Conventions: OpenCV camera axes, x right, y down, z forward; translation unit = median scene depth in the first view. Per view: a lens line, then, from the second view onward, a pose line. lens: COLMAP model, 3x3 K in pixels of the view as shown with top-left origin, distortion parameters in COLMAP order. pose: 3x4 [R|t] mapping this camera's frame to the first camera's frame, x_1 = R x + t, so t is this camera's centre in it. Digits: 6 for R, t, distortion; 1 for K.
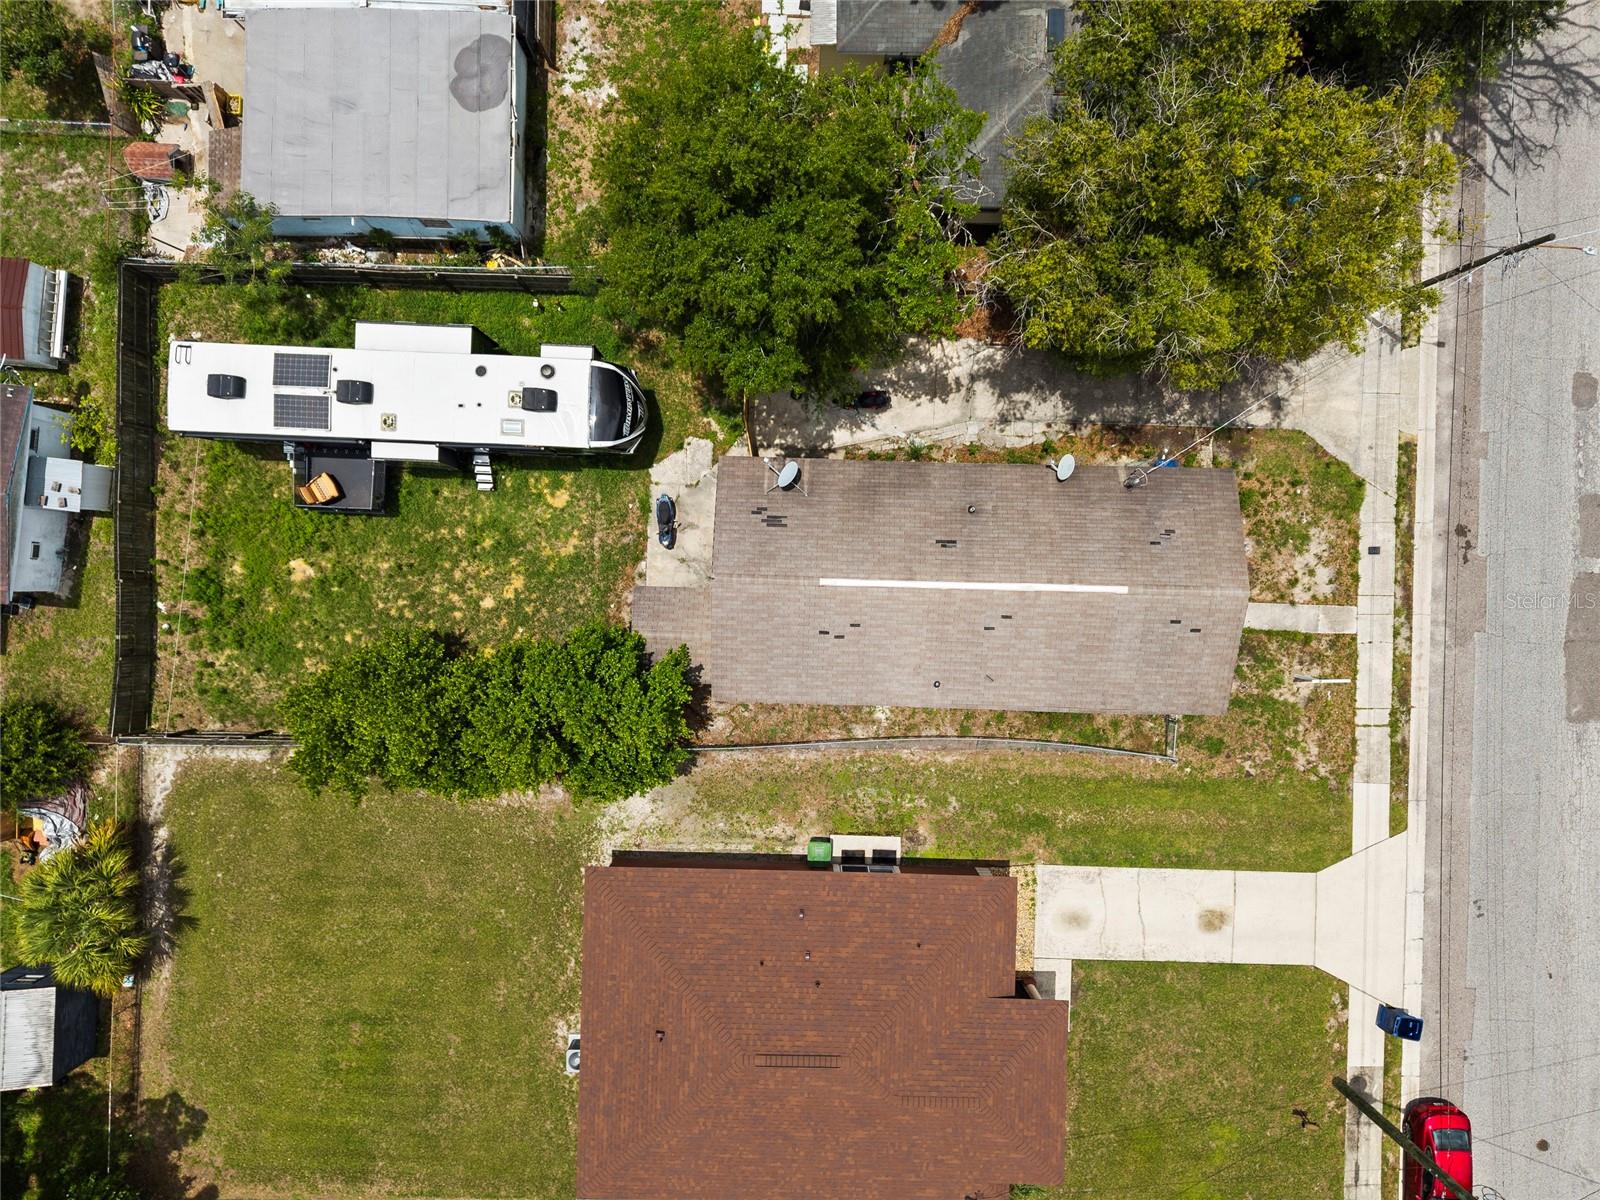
lens RADIAL K [[1066.2, 0, 804.5], [0, 1066.2, 604.3], [0, 0, 1]] dist [0.045766, -0.054773]
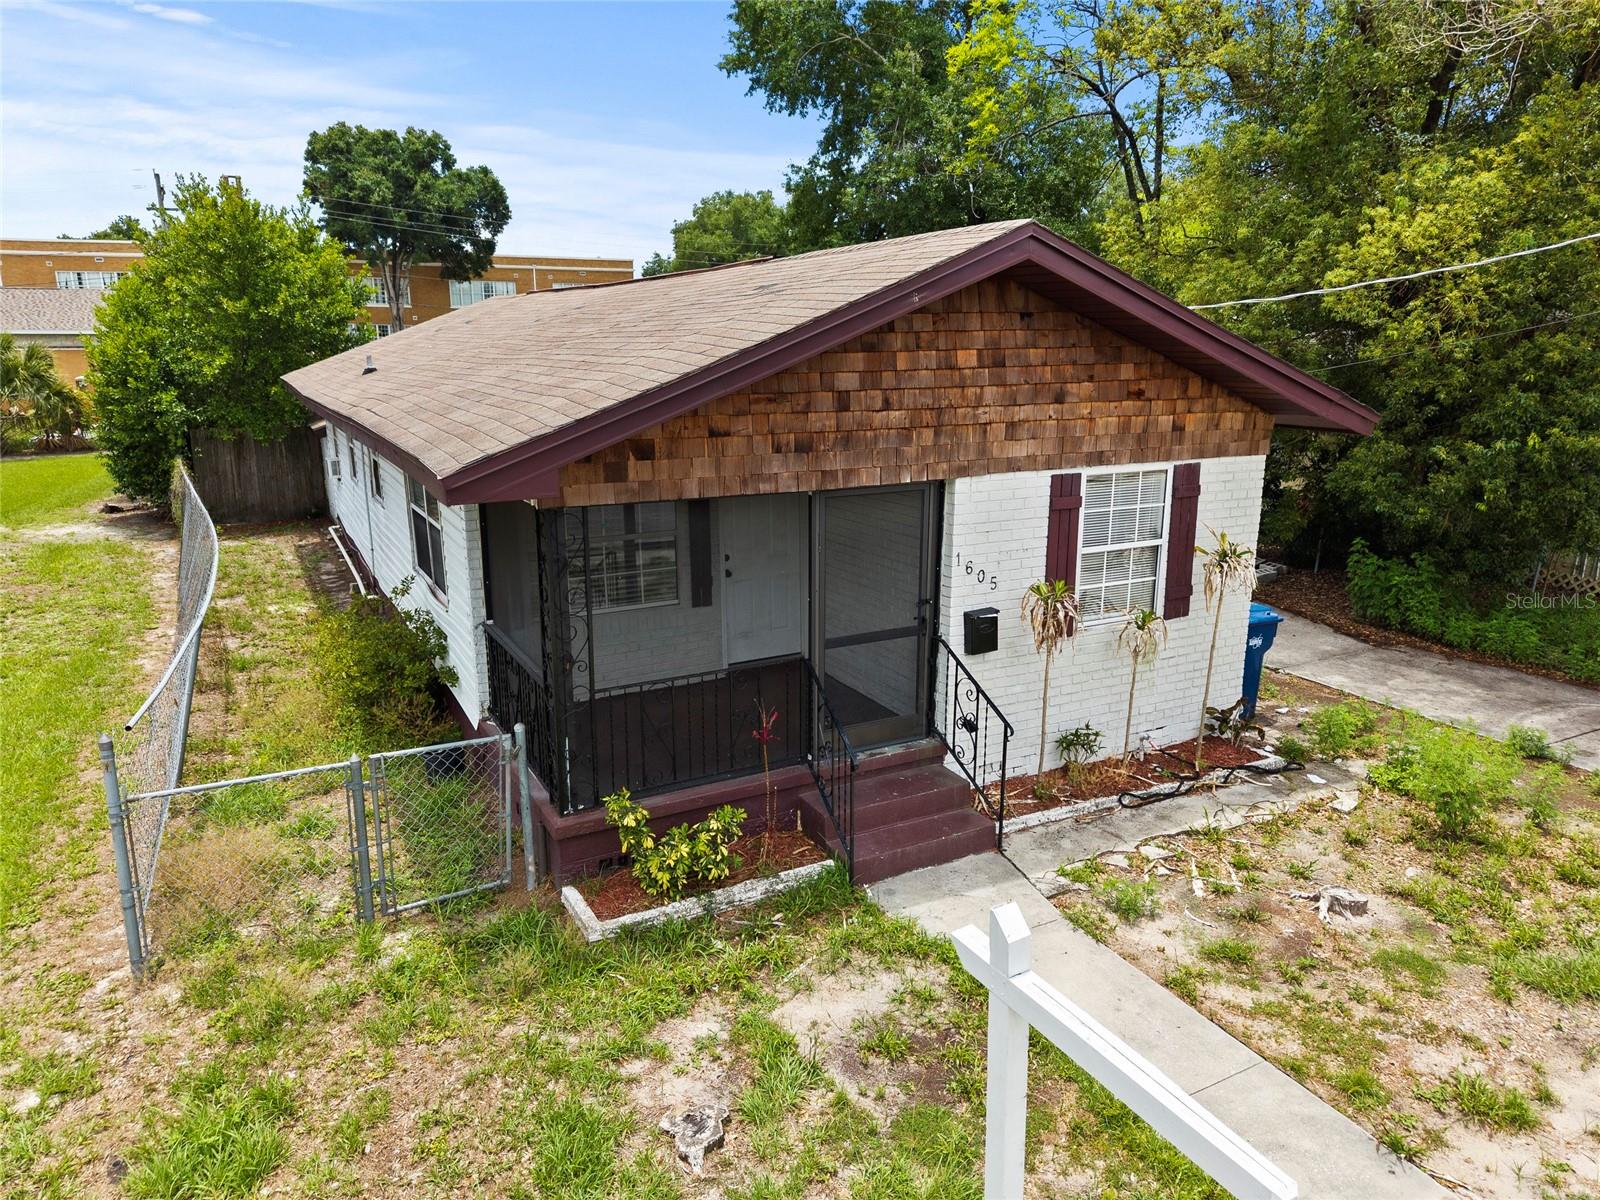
lens RADIAL K [[1076.3, 0, 805.1], [0, 1076.3, 597.4], [0, 0, 1]] dist [0.020188, -0.019419]
pose [[0.491780, 0.200831, -0.847242, 0.519120], [-0.870712, 0.109482, -0.479452, 0.124303], [-0.003531, 0.973489, 0.228707, 0.895927]]
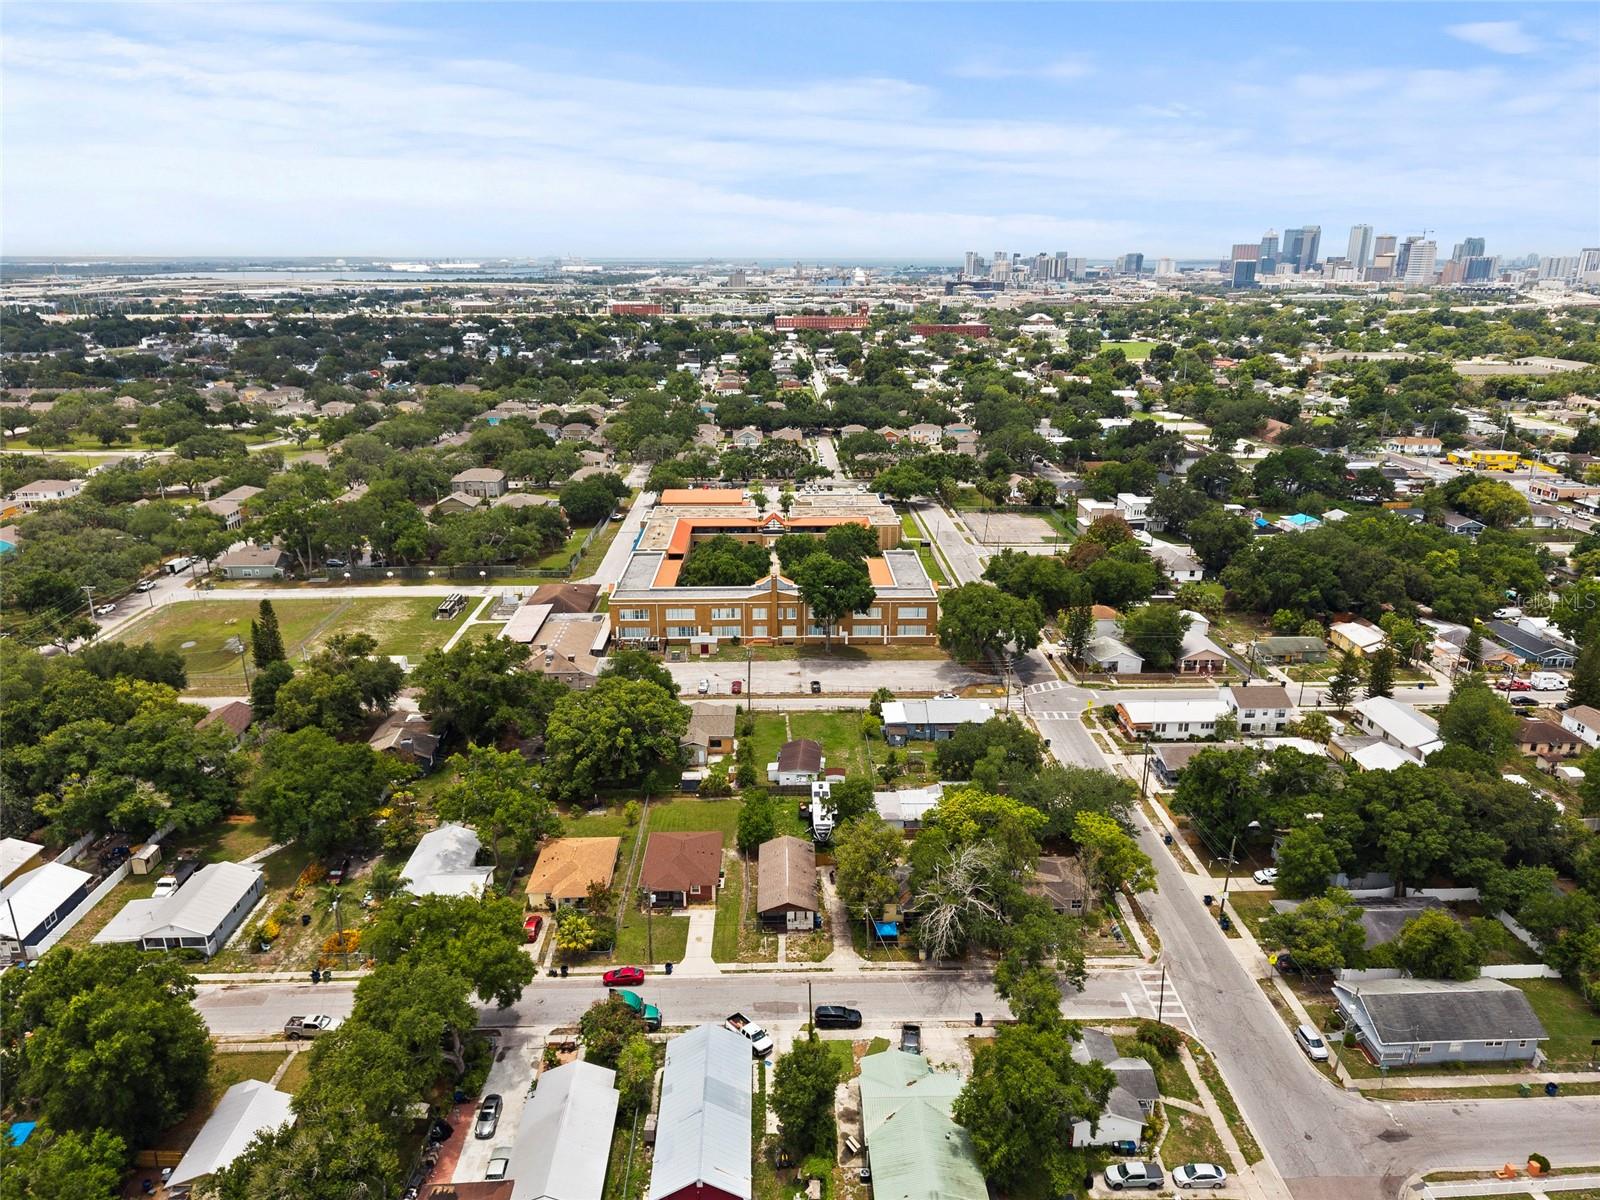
lens RADIAL K [[1066.2, 0, 804.5], [0, 1066.2, 604.3], [0, 0, 1]] dist [0.045766, -0.054773]
pose [[0.049791, 0.308630, -0.949878, 3.516057], [-0.998715, 0.006352, -0.050287, 0.110147], [-0.009487, 0.951161, 0.308549, -1.219252]]
